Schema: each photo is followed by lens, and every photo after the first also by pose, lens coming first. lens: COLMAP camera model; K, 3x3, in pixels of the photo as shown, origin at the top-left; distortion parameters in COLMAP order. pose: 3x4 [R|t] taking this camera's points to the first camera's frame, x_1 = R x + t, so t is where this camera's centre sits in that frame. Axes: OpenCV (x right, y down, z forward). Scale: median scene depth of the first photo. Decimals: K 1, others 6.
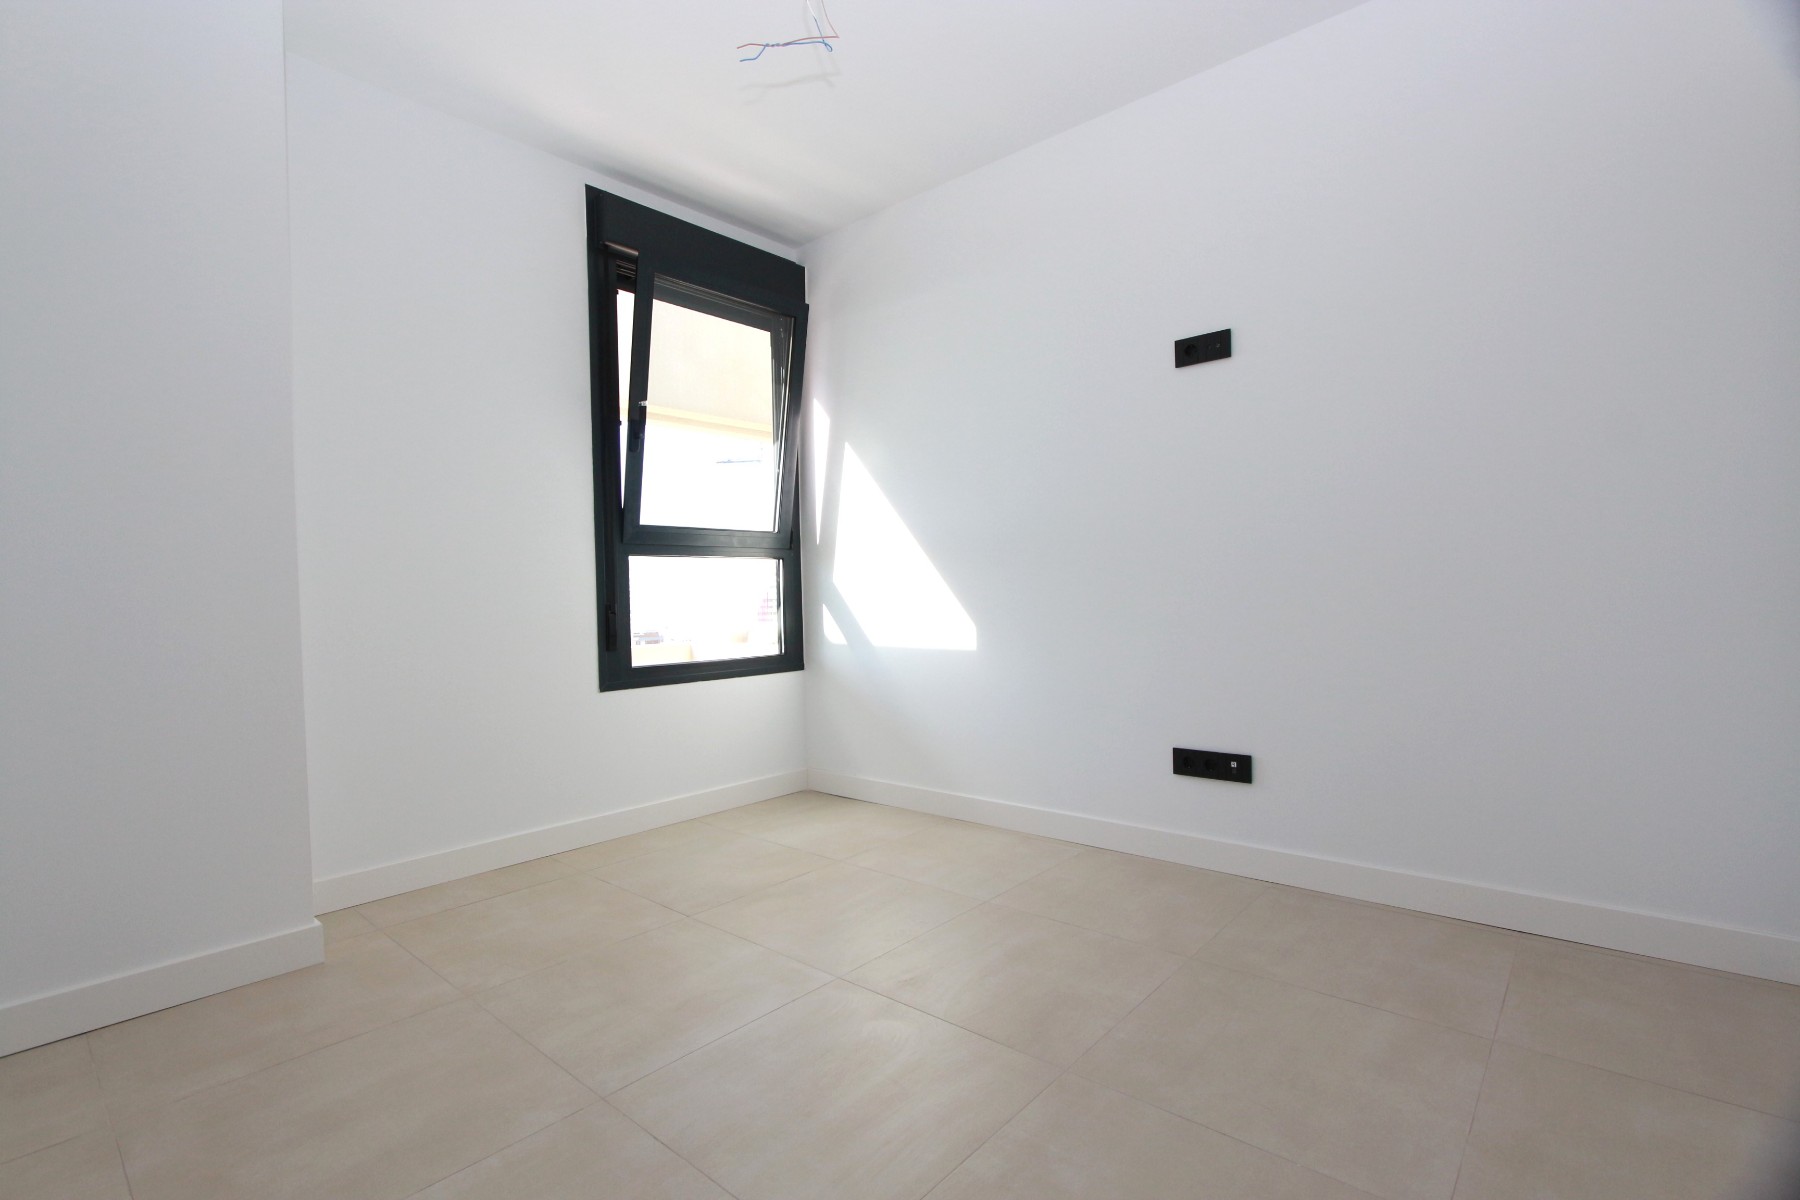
lens RADIAL K [[826.8, 0, 894.9], [0, 826.8, 605.9], [0, 0, 1]] dist [-0.017889, 0.000254]
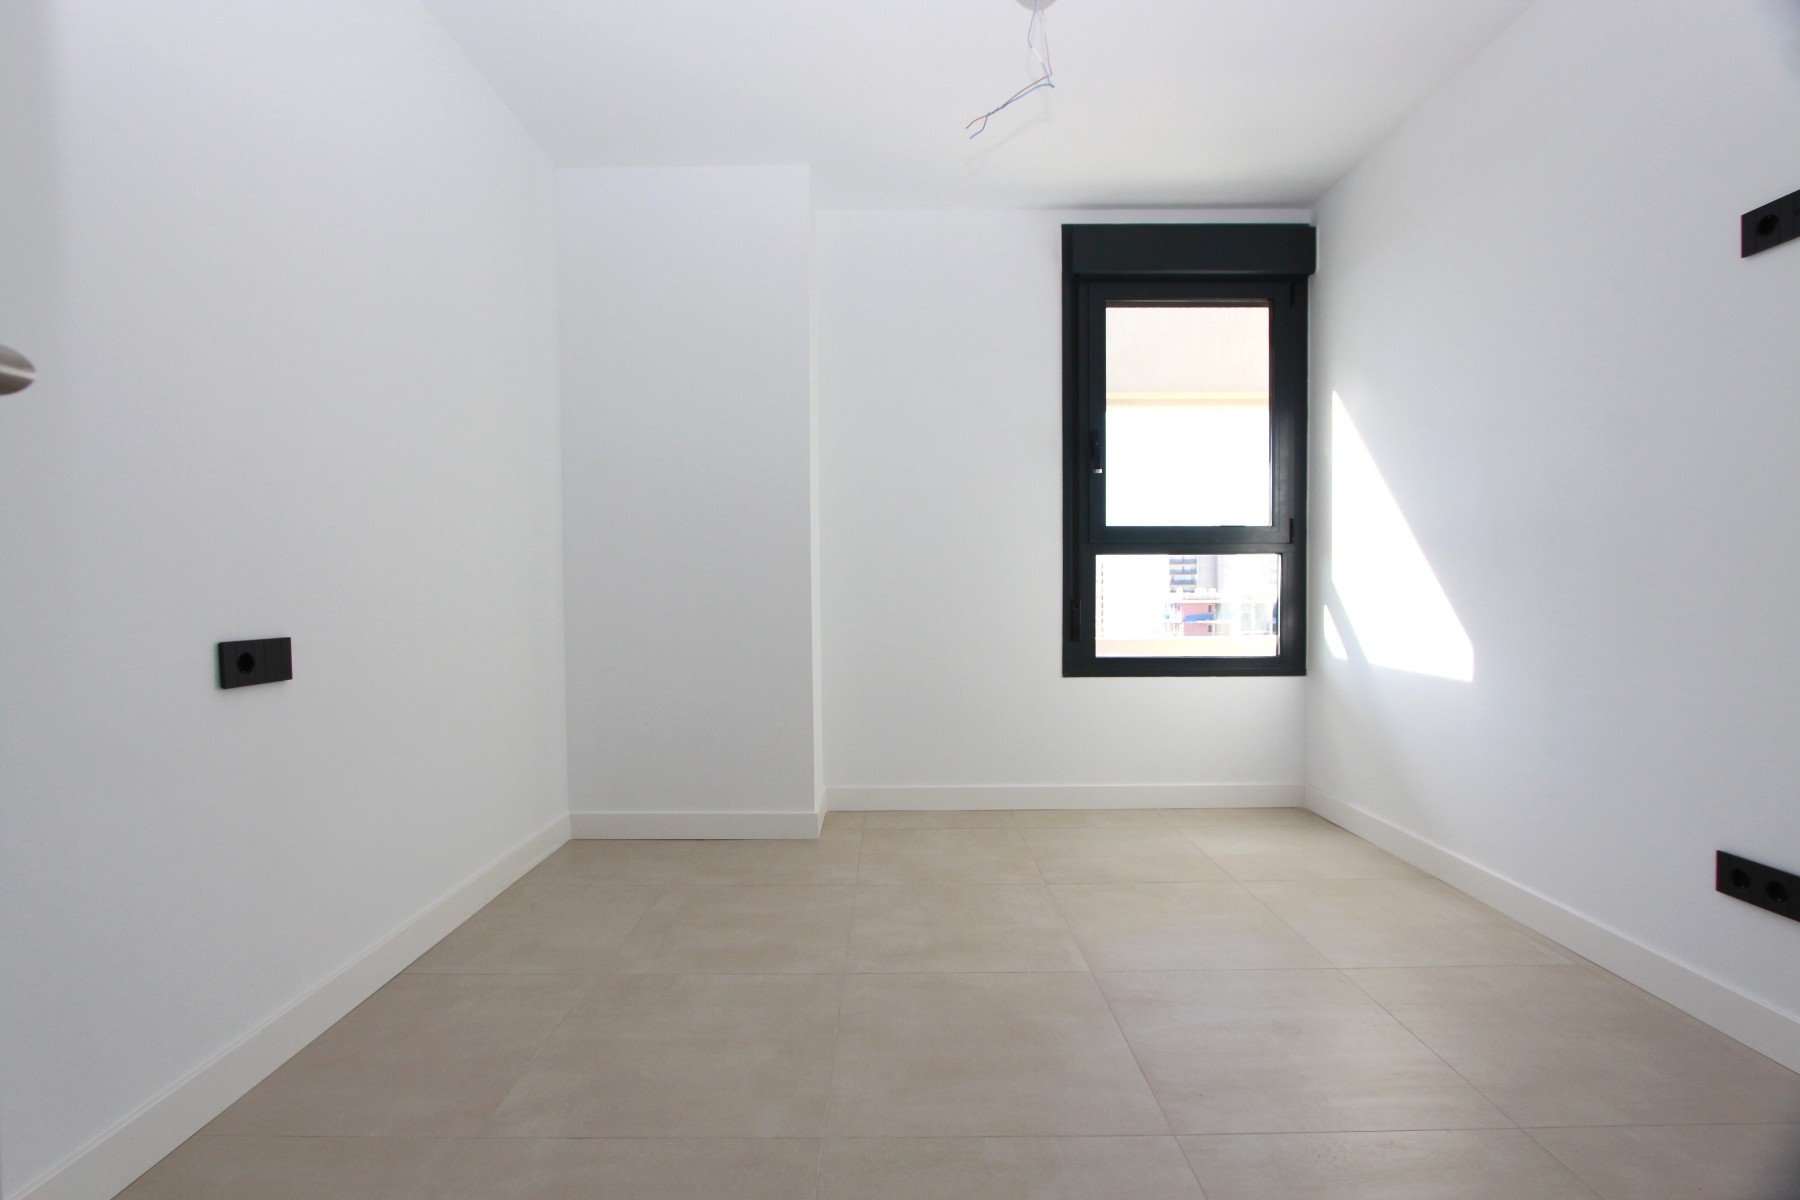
lens RADIAL K [[826.8, 0, 894.9], [0, 826.8, 605.9], [0, 0, 1]] dist [-0.017889, 0.000254]
pose [[0.660429, 0.037057, -0.749974, 0.317037], [-0.020932, 0.999302, 0.030944, -0.021443], [0.750597, -0.004738, 0.660743, 0.078617]]
